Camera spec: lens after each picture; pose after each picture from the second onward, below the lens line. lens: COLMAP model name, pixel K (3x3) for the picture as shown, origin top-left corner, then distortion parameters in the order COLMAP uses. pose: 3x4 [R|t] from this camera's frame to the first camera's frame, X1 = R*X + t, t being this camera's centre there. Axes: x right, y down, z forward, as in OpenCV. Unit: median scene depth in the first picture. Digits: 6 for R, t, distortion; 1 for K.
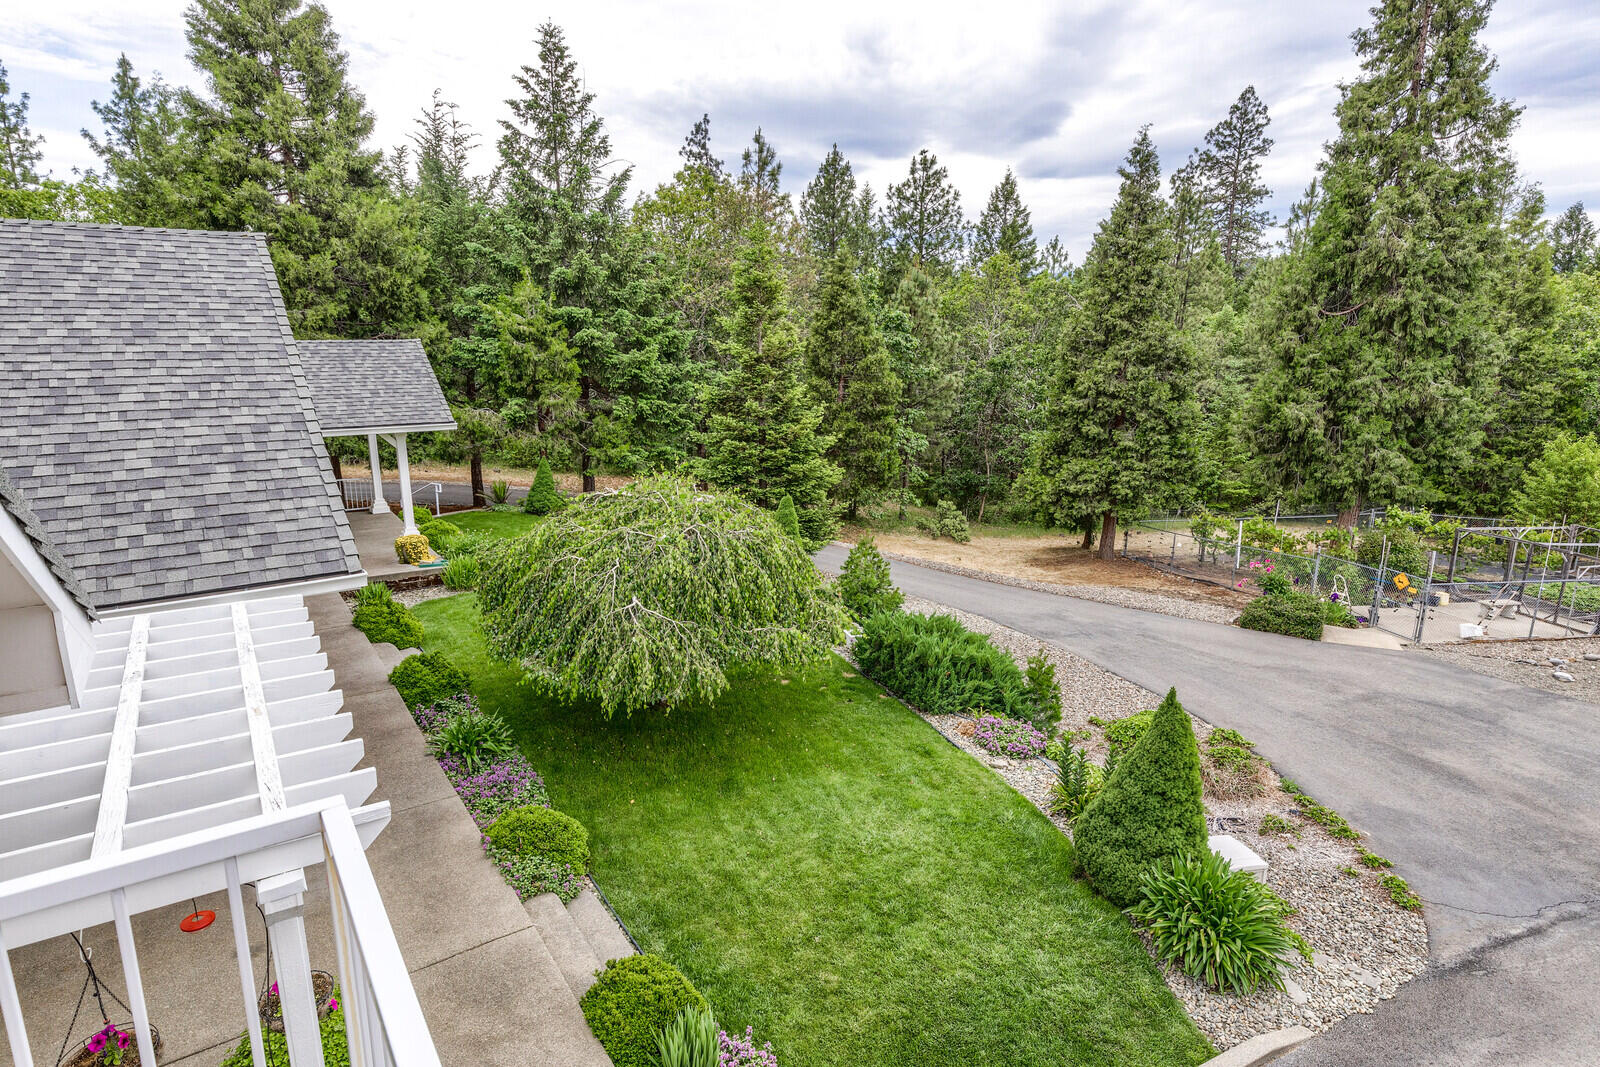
lens RADIAL K [[865.9, 0, 800.0], [0, 865.9, 533.5], [0, 0, 1]] dist [0.000897, 0.000221]
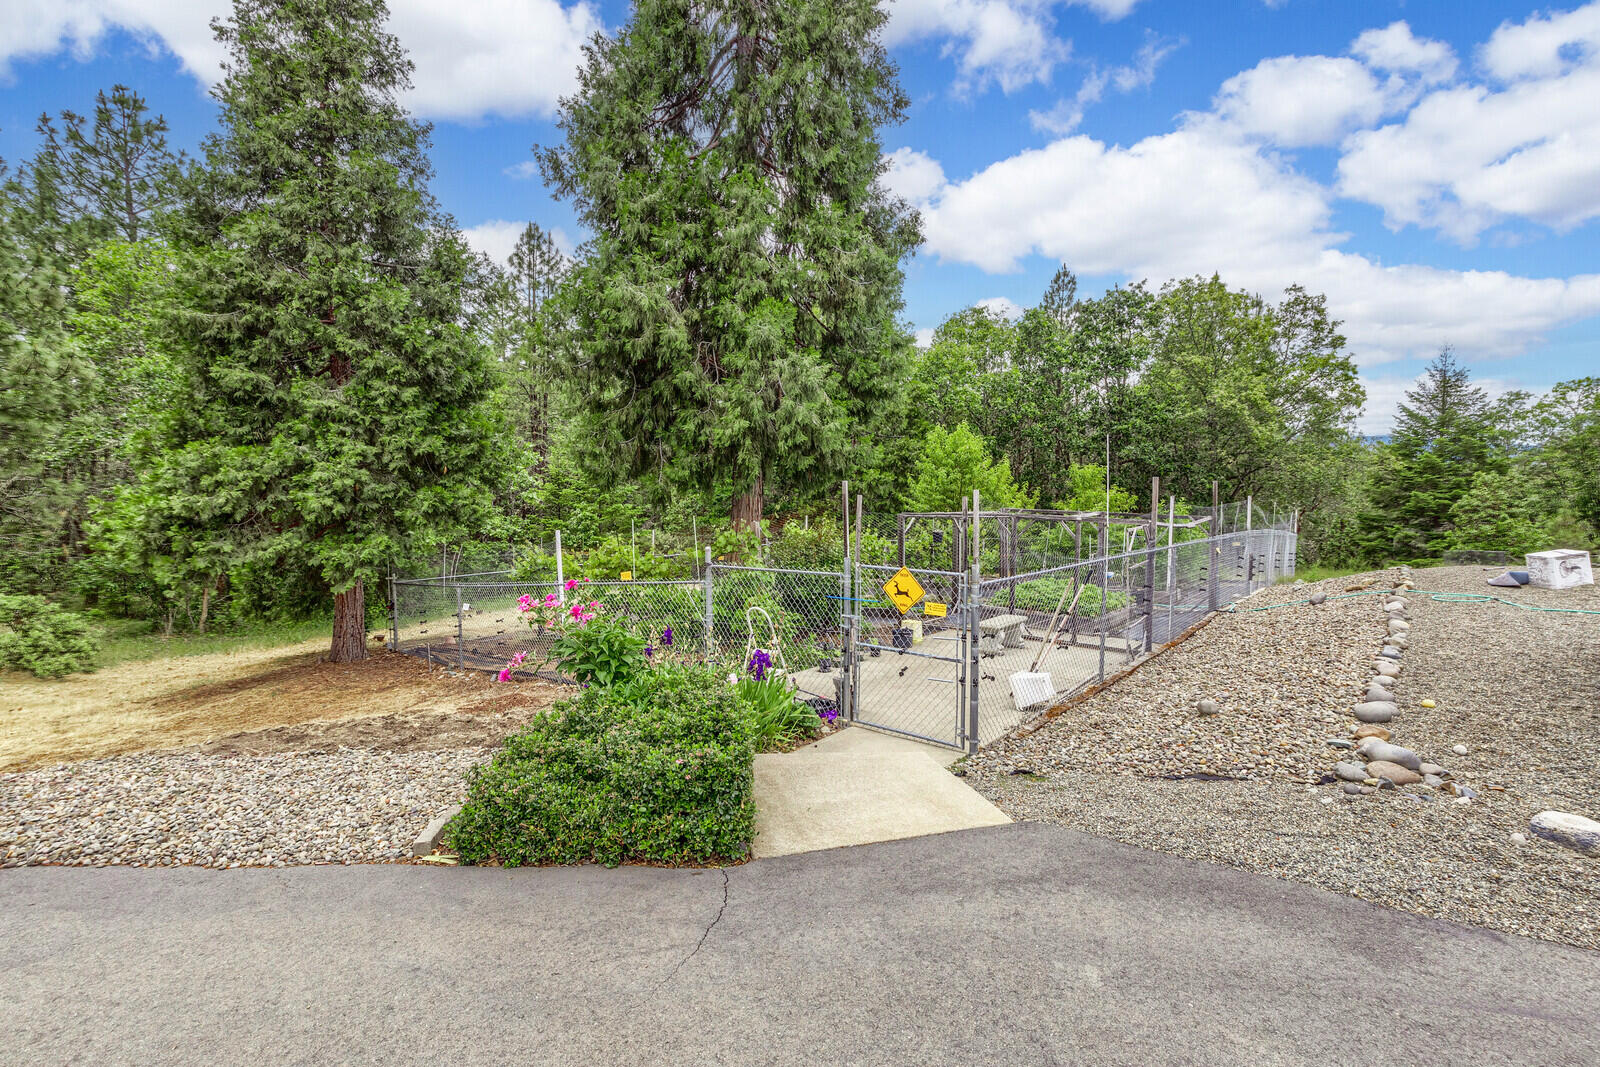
lens RADIAL K [[735.7, 0, 808.2], [0, 735.7, 518.6], [0, 0, 1]] dist [0.001408, 0.000401]
pose [[0.779143, -0.048235, 0.624987, 0.400537], [0.148955, 0.982723, -0.109850, 0.046020], [-0.608891, 0.178684, 0.772867, 0.667378]]
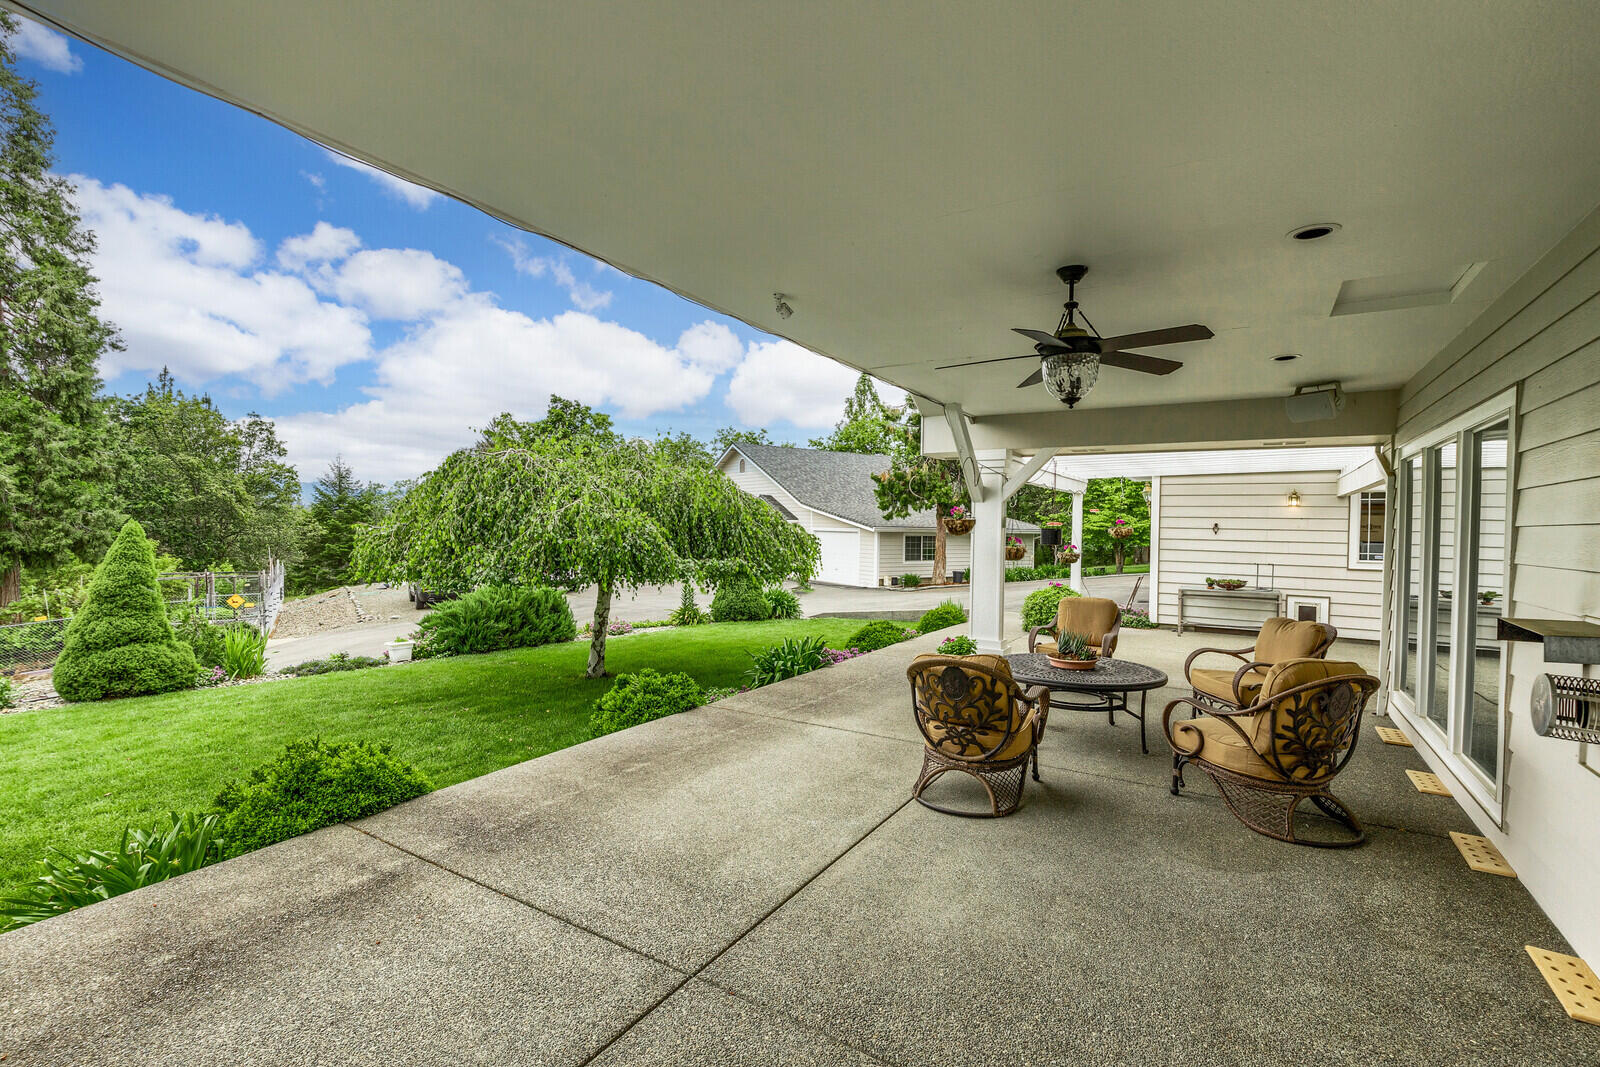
lens RADIAL K [[713.1, 0, 800.0], [0, 713.1, 533.5], [0, 0, 1]] dist [0.000265, 0.000041]
pose [[-0.395986, -0.032504, 0.917681, -0.484478], [0.191682, 0.974431, 0.117227, -0.003852], [-0.898027, 0.222323, -0.379631, 0.552289]]
